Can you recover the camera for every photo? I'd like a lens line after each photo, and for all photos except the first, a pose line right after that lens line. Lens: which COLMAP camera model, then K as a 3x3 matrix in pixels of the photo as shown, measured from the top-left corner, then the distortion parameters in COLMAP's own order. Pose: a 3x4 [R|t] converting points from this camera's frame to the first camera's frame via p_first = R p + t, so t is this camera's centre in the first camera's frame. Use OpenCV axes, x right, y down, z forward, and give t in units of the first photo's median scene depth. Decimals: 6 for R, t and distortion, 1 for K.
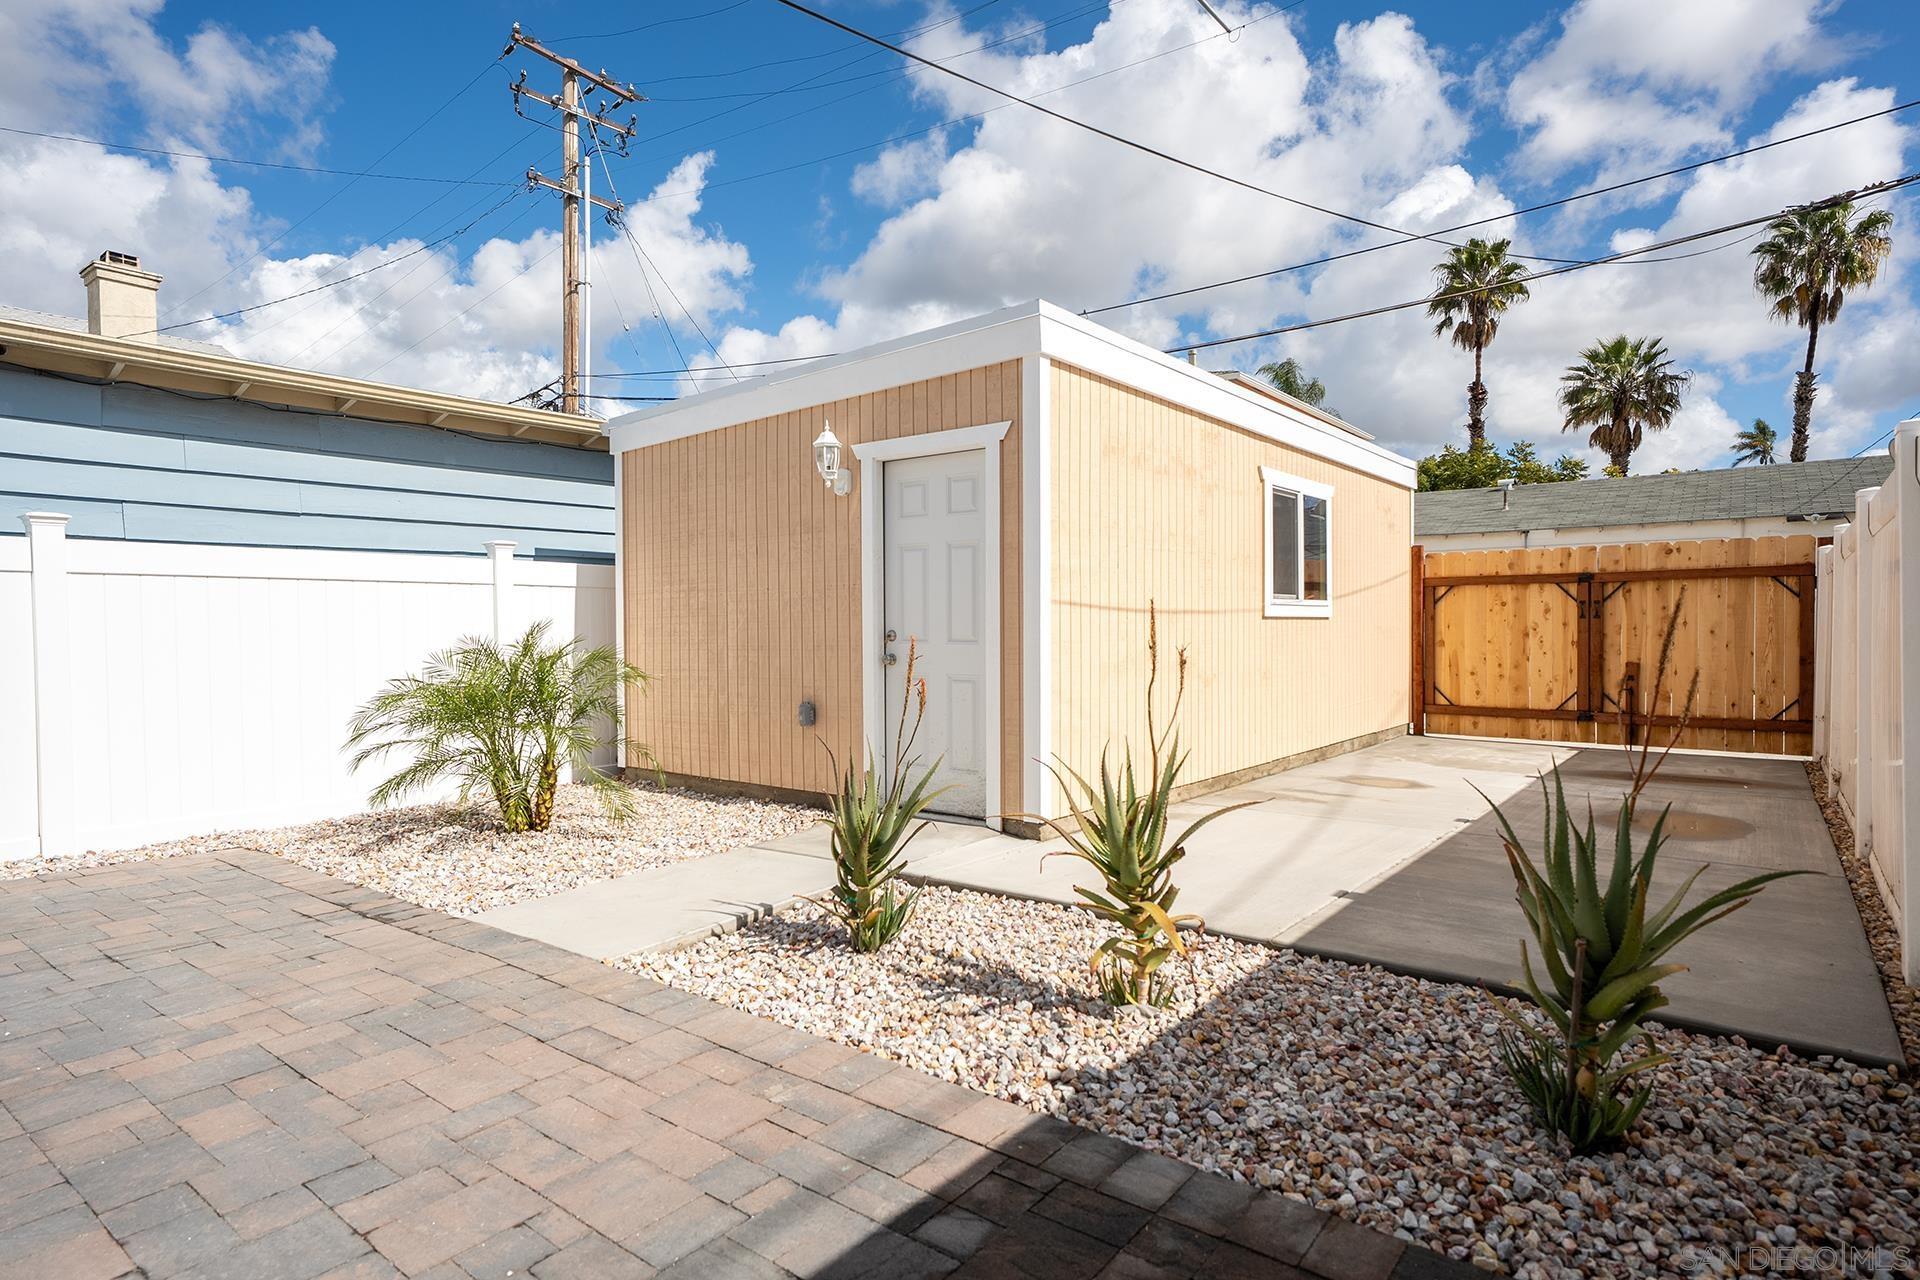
lens RADIAL K [[1002.9, 0, 986.6], [0, 1002.9, 678.7], [0, 0, 1]] dist [0.001988, 0.002099]
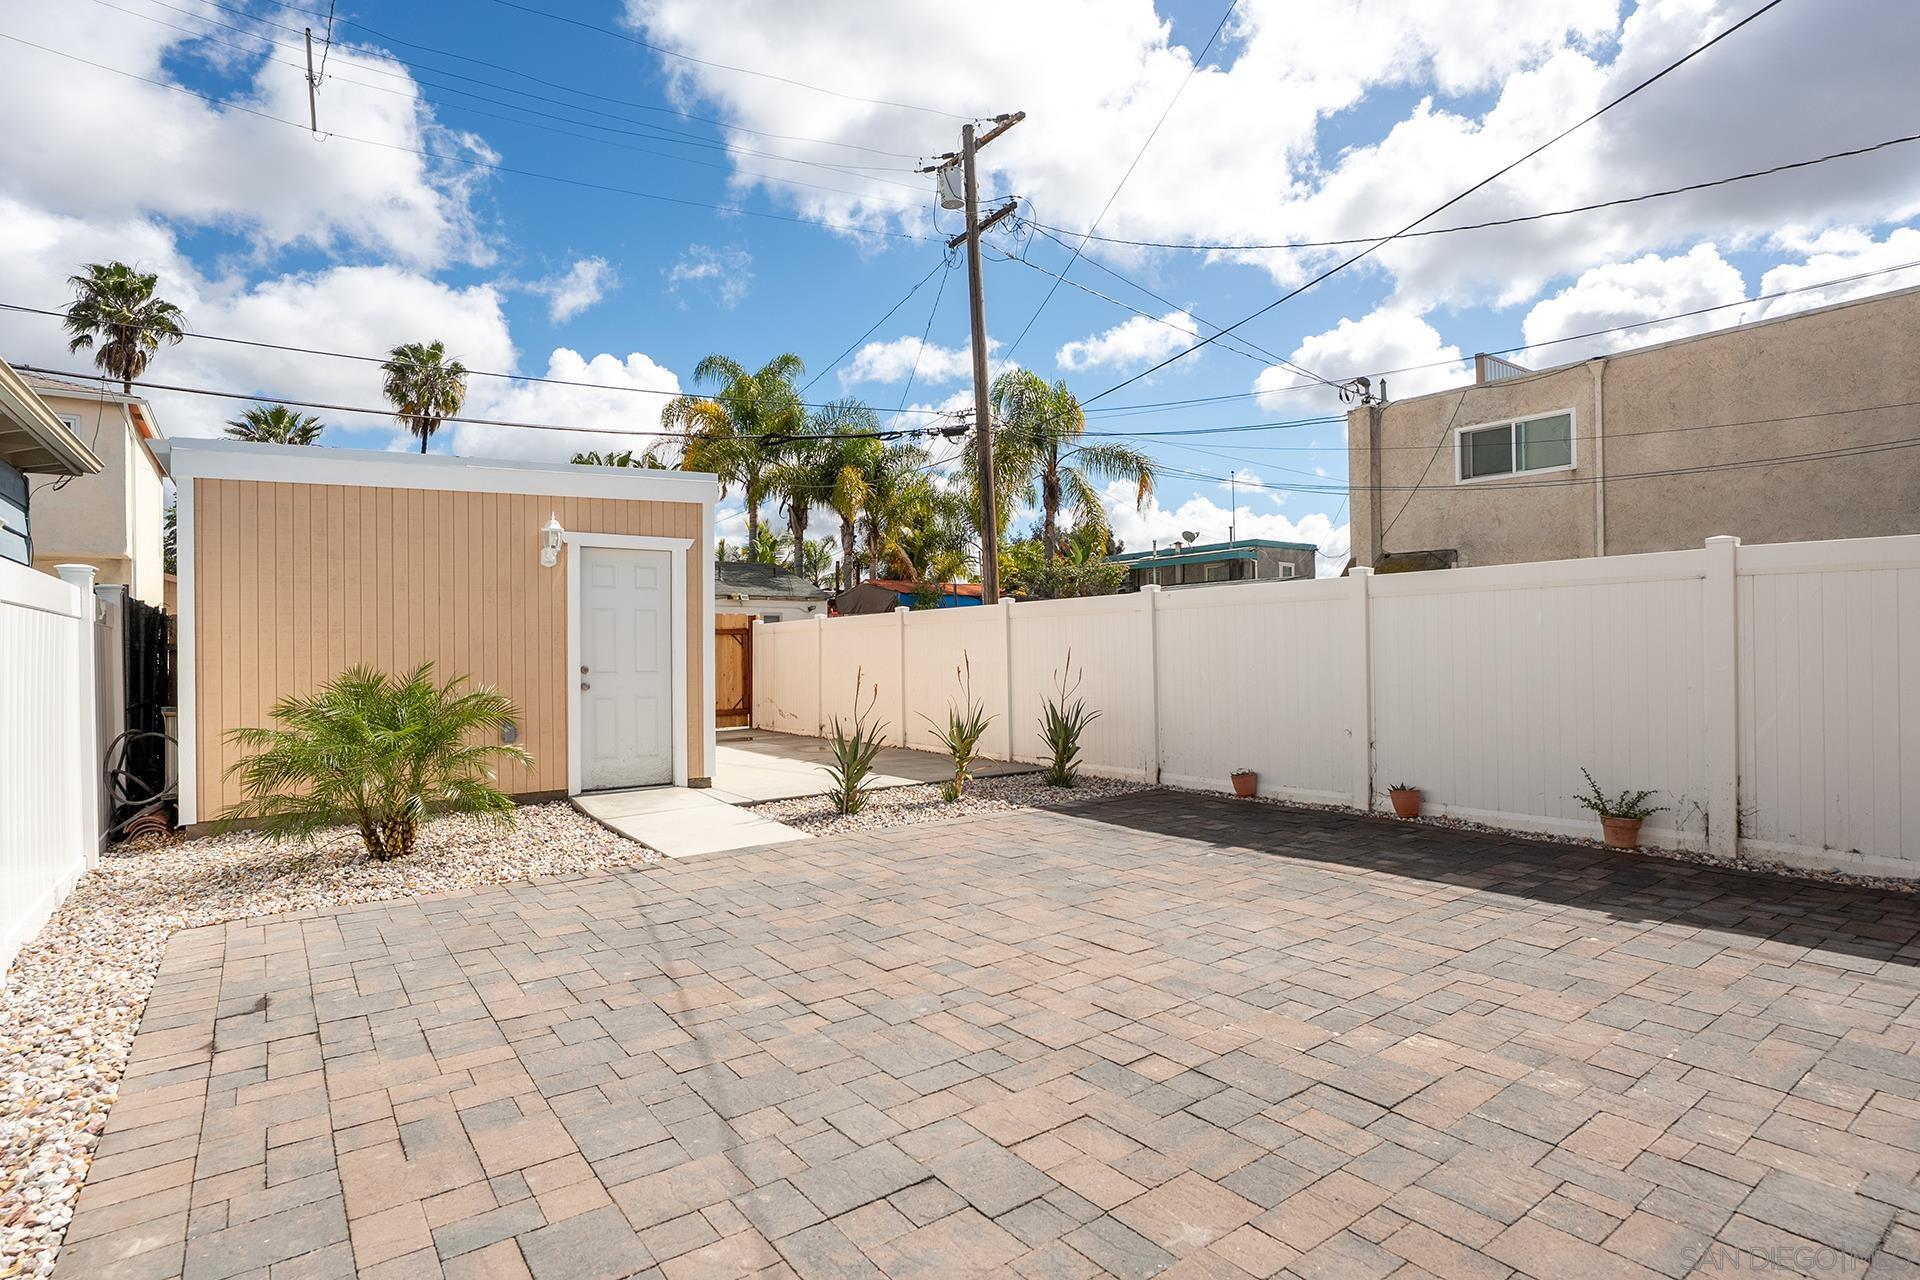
lens RADIAL K [[931.7, 0, 957.0], [0, 931.7, 633.9], [0, 0, 1]] dist [-0.027928, 0.012479]
pose [[0.275222, 0.018642, 0.961200, -0.769913], [0.063405, 0.997283, -0.037496, -0.007488], [-0.959288, 0.071264, 0.273292, 0.092711]]
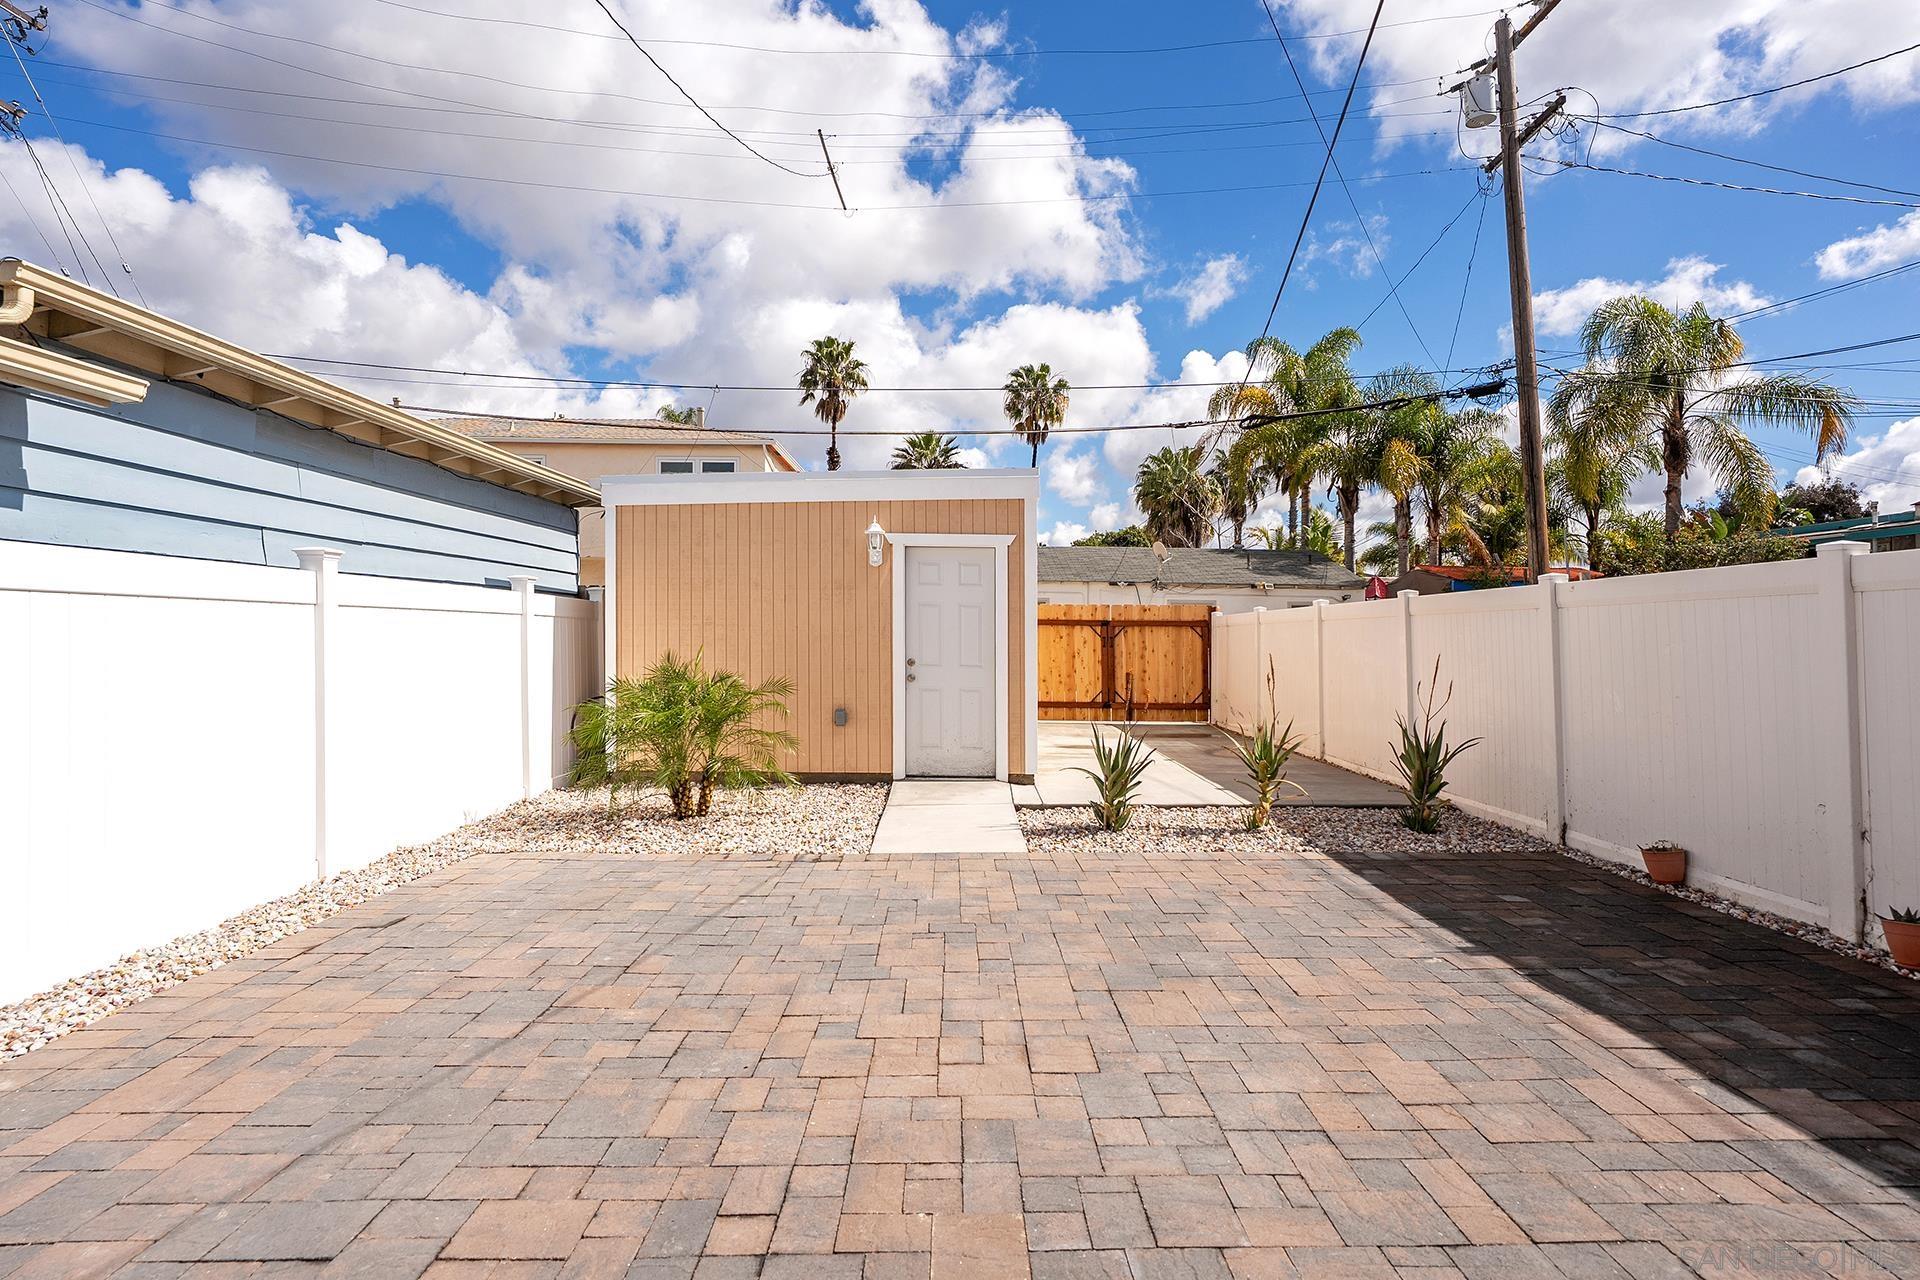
lens RADIAL K [[931.7, 0, 1011.4], [0, 931.7, 621.6], [0, 0, 1]] dist [-0.027928, 0.012479]
pose [[0.760191, 0.025155, 0.649212, -0.566457], [0.019677, 0.997900, -0.061706, -0.009567], [-0.649401, 0.059683, 0.758100, -0.096599]]
